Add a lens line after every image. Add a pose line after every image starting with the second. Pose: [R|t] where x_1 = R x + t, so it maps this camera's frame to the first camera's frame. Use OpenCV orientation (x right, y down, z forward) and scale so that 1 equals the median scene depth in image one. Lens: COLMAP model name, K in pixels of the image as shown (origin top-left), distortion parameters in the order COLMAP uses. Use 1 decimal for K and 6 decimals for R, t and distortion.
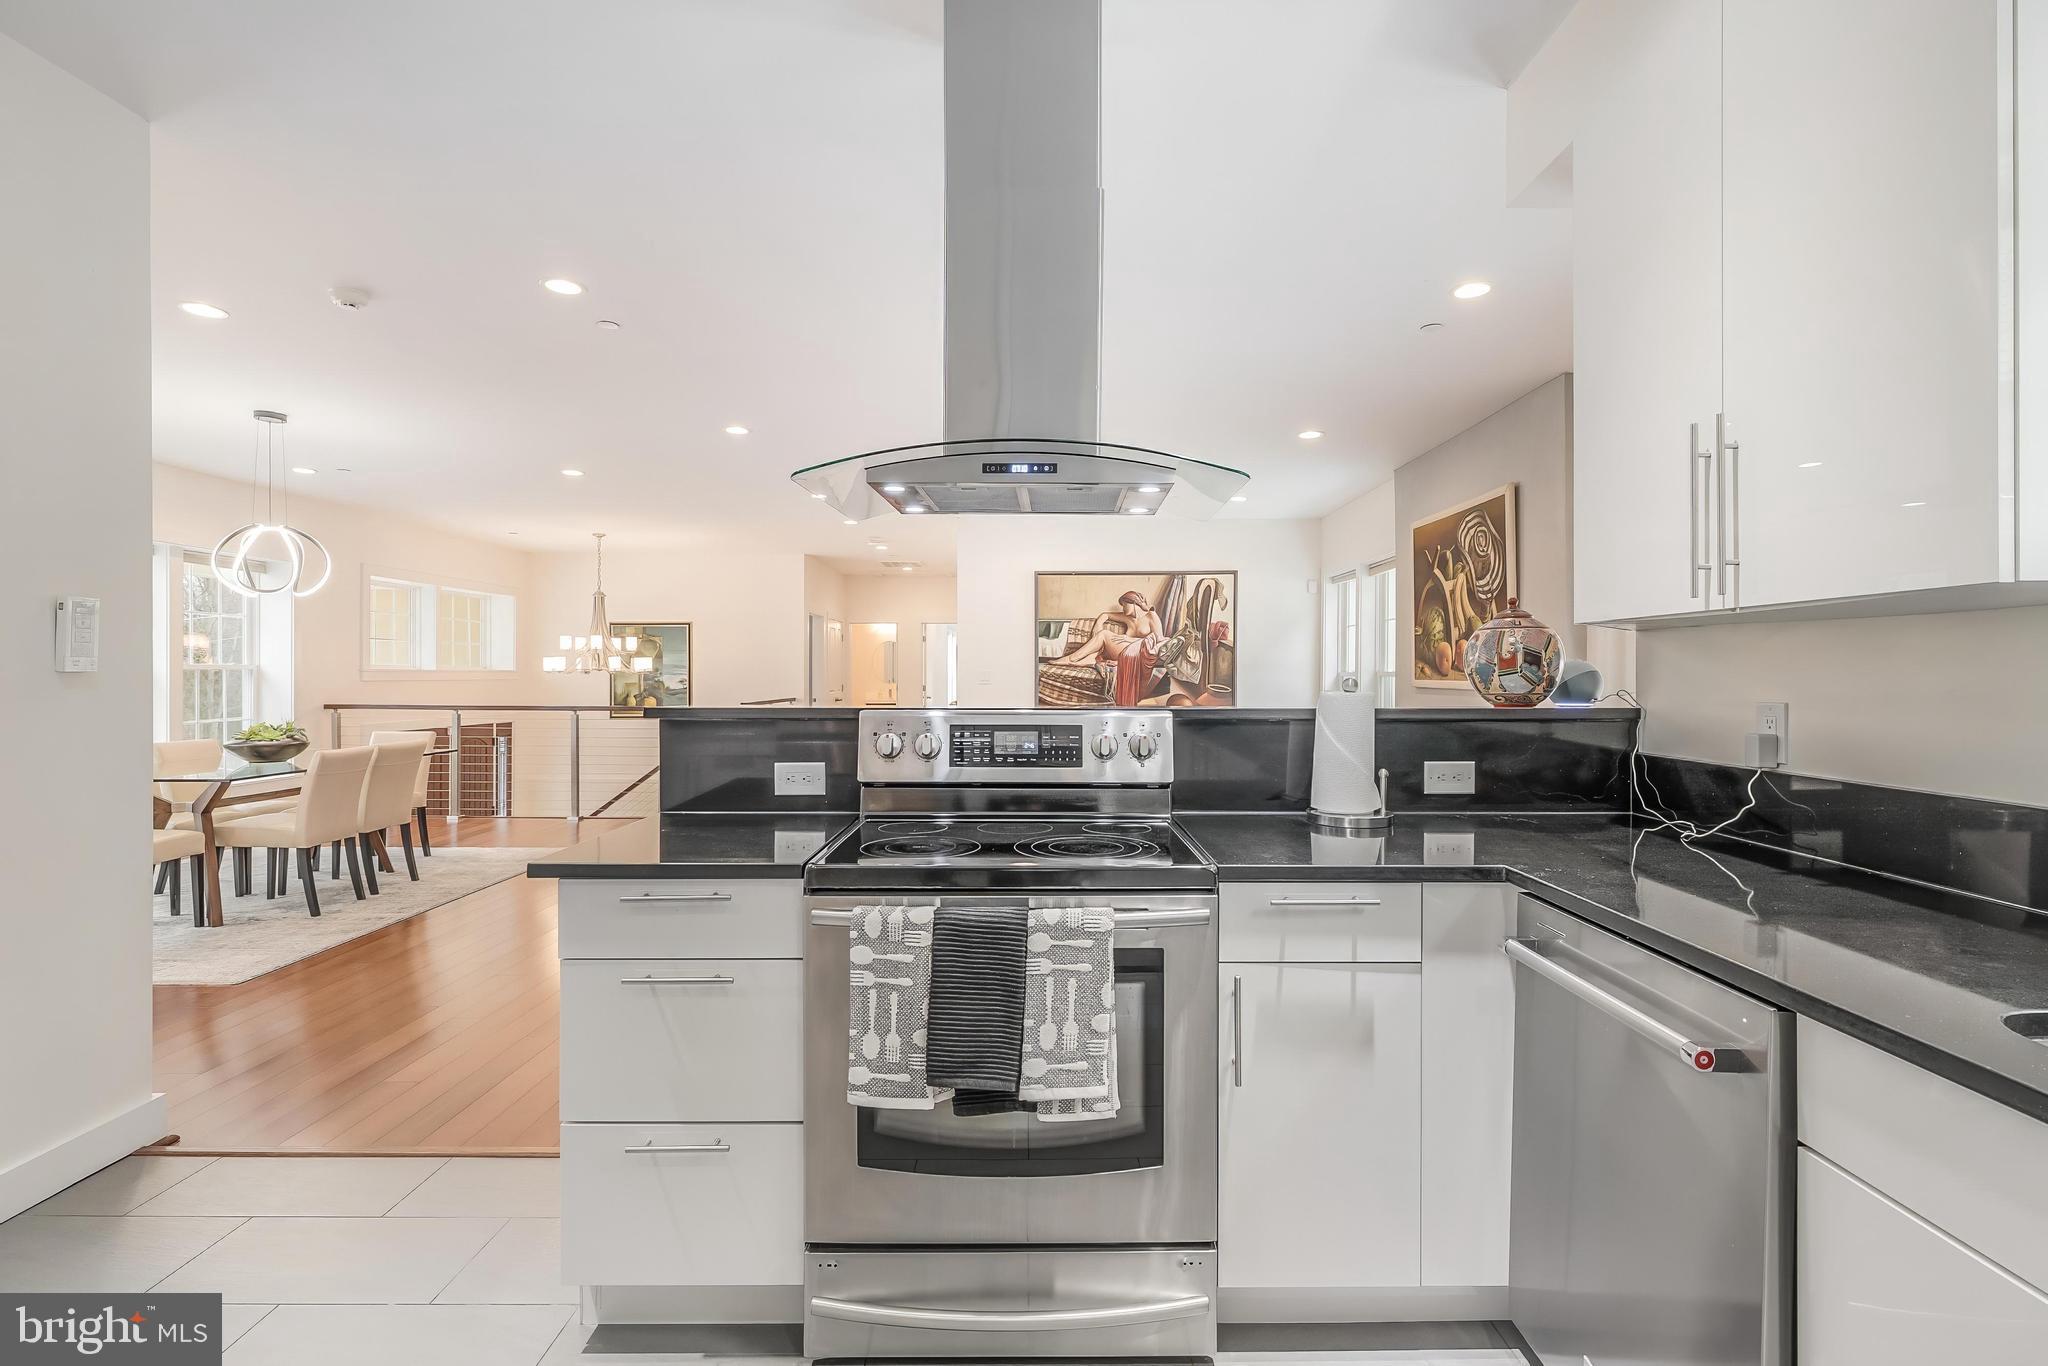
lens RADIAL K [[949.6, 0, 1034.4], [0, 949.6, 675.0], [0, 0, 1]] dist [-0.005414, -0.000483]
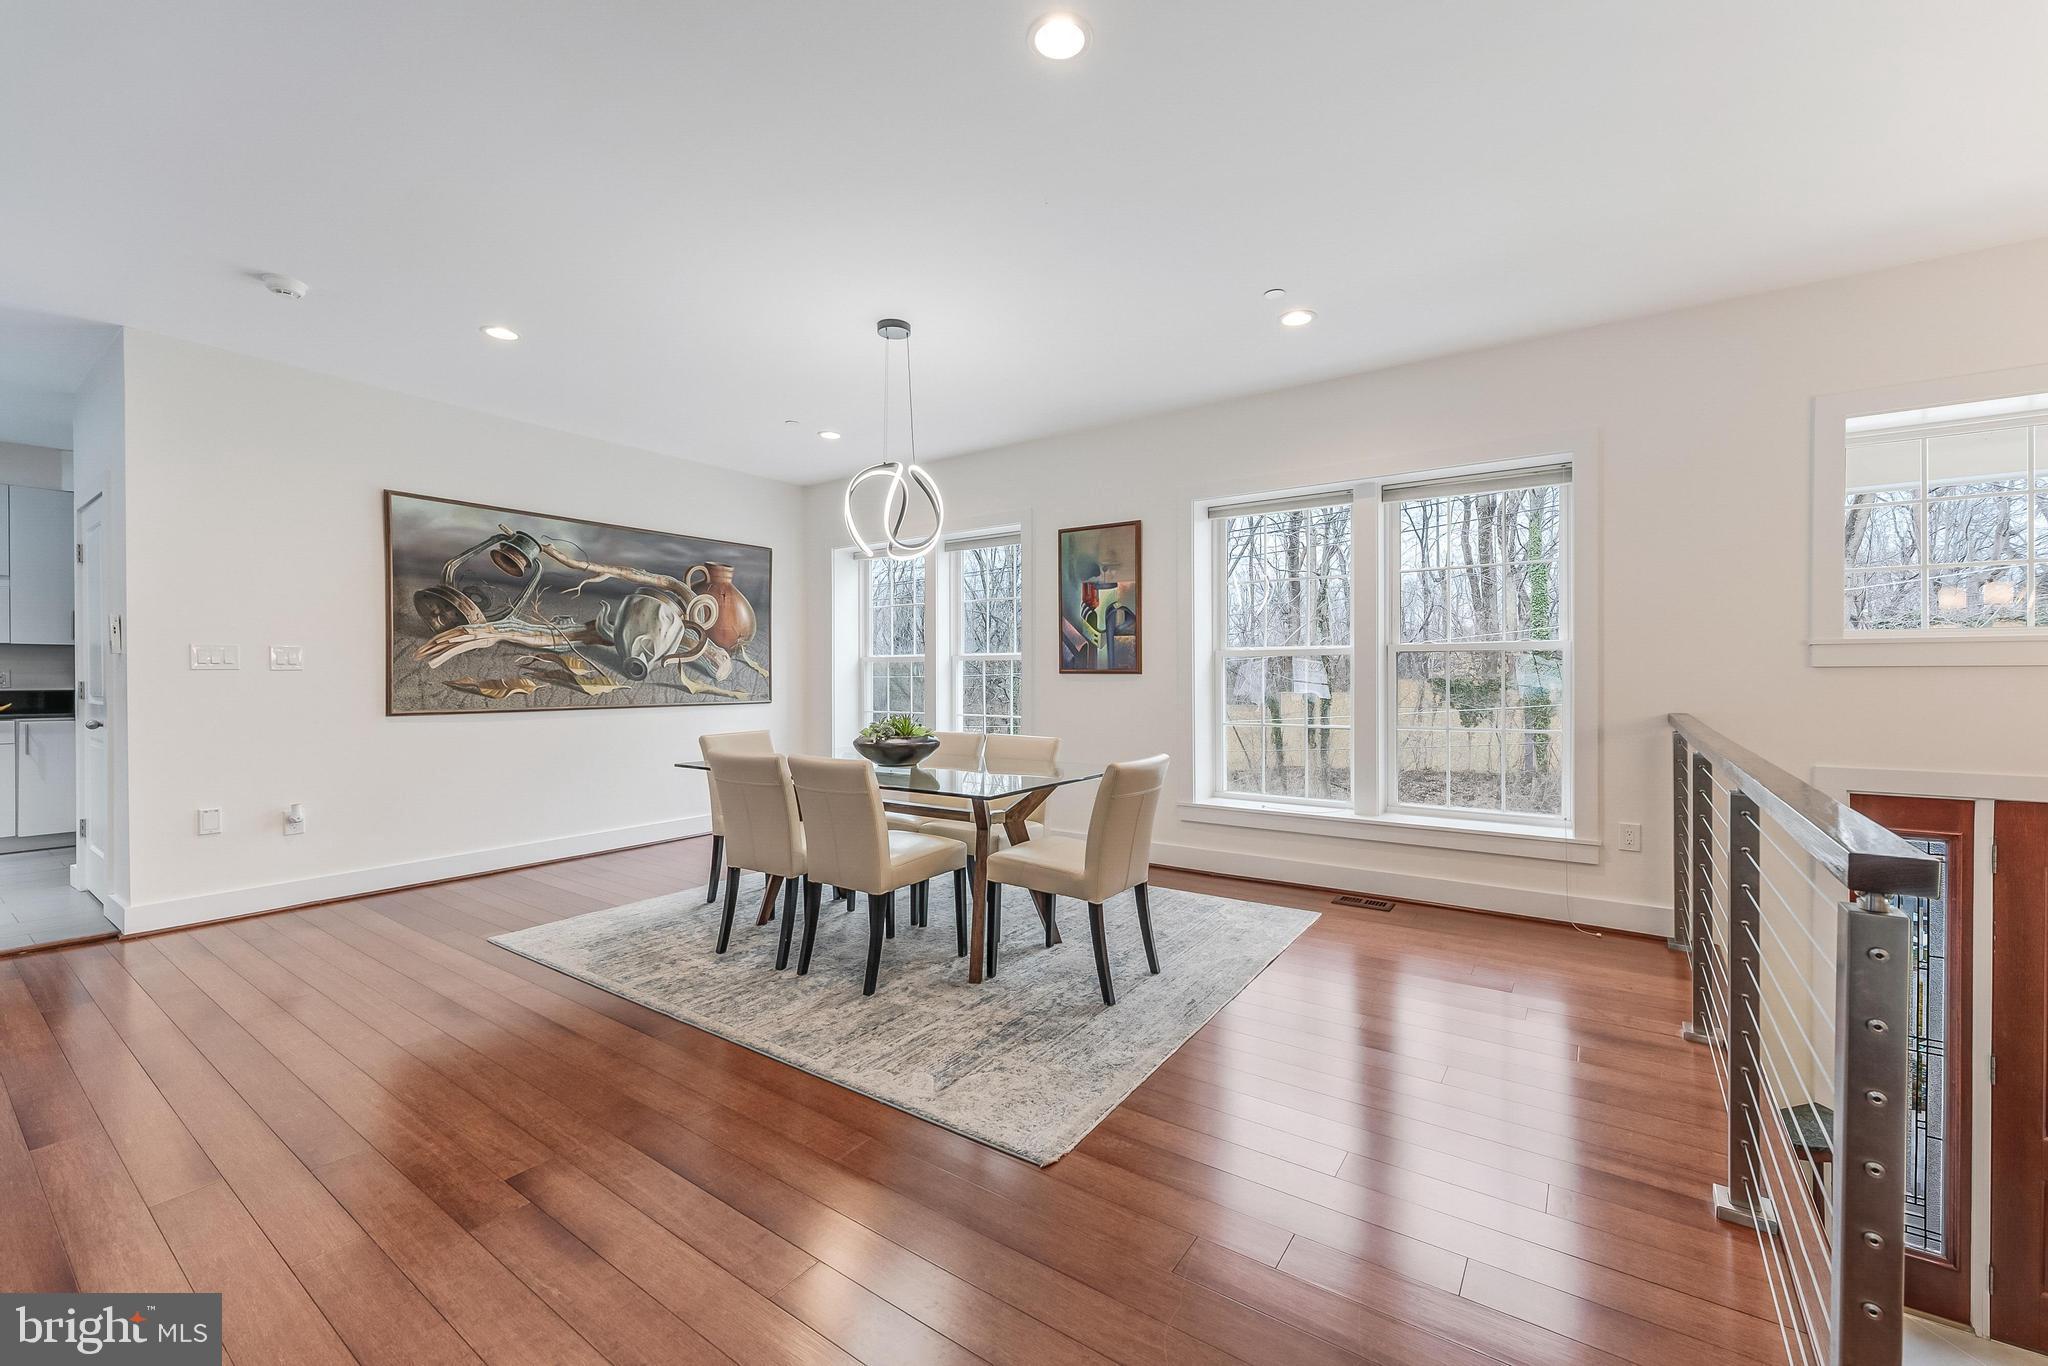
lens RADIAL K [[828.6, 0, 1032.3], [0, 828.6, 675.7], [0, 0, 1]] dist [0.000697, 0.000014]
pose [[-0.571762, -0.001159, -0.820419, -0.224066], [-0.000371, 0.999999, -0.001155, 0.012349], [0.820420, -0.000356, -0.571762, 1.098662]]
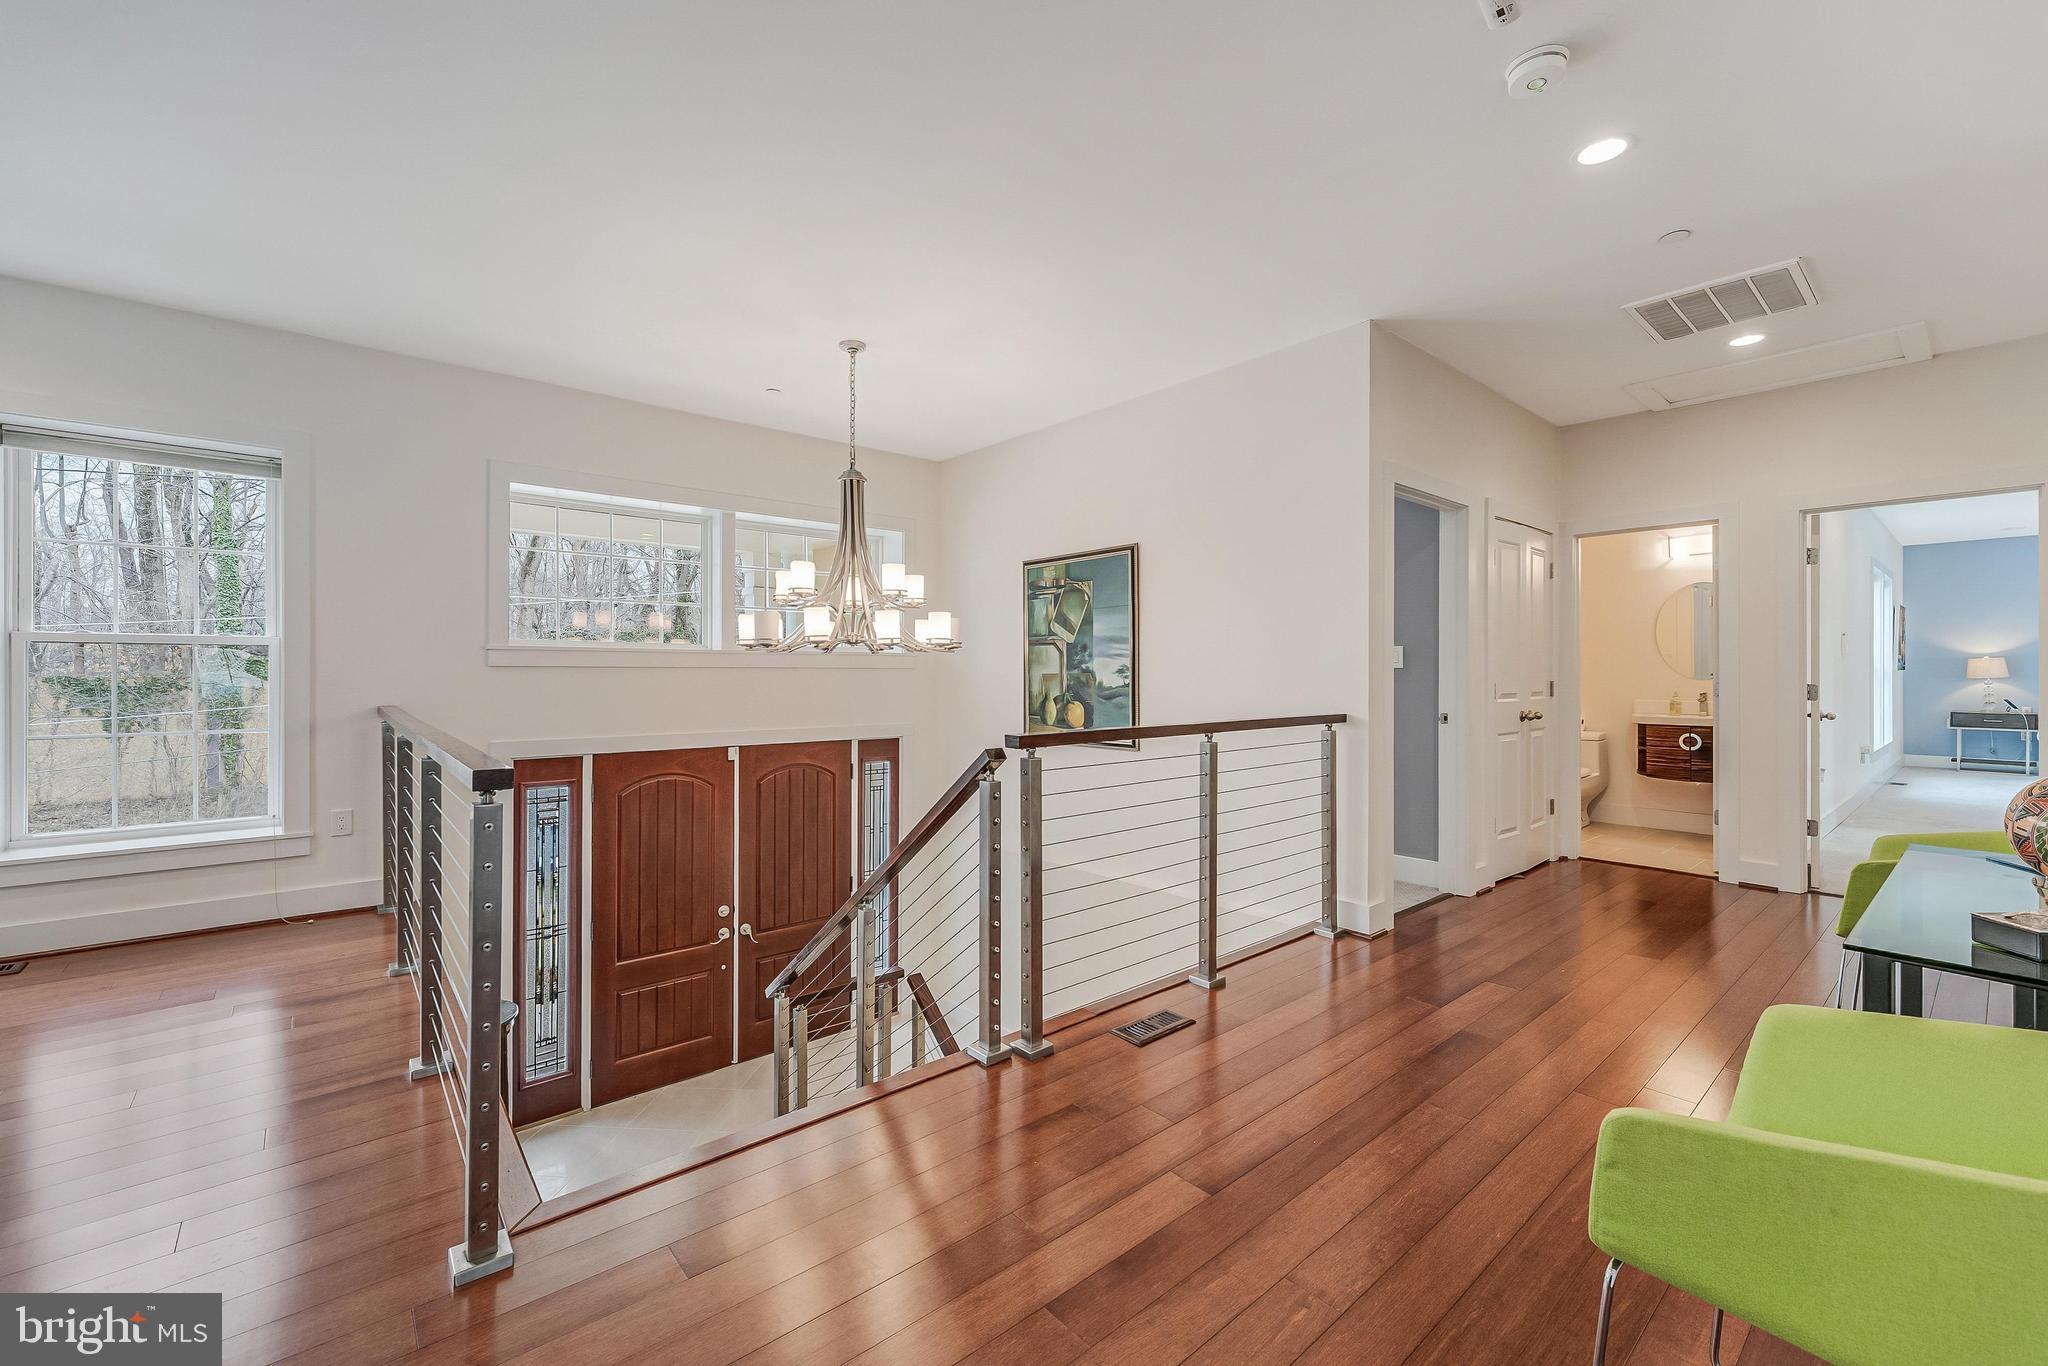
lens RADIAL K [[828.6, 0, 1034.7], [0, 828.6, 673.6], [0, 0, 1]] dist [0.000697, 0.000014]
pose [[0.654224, -0.001094, -0.756300, -0.137126], [0.000850, 0.999999, -0.000712, 0.013106], [0.756301, -0.000177, 0.654224, 1.096583]]
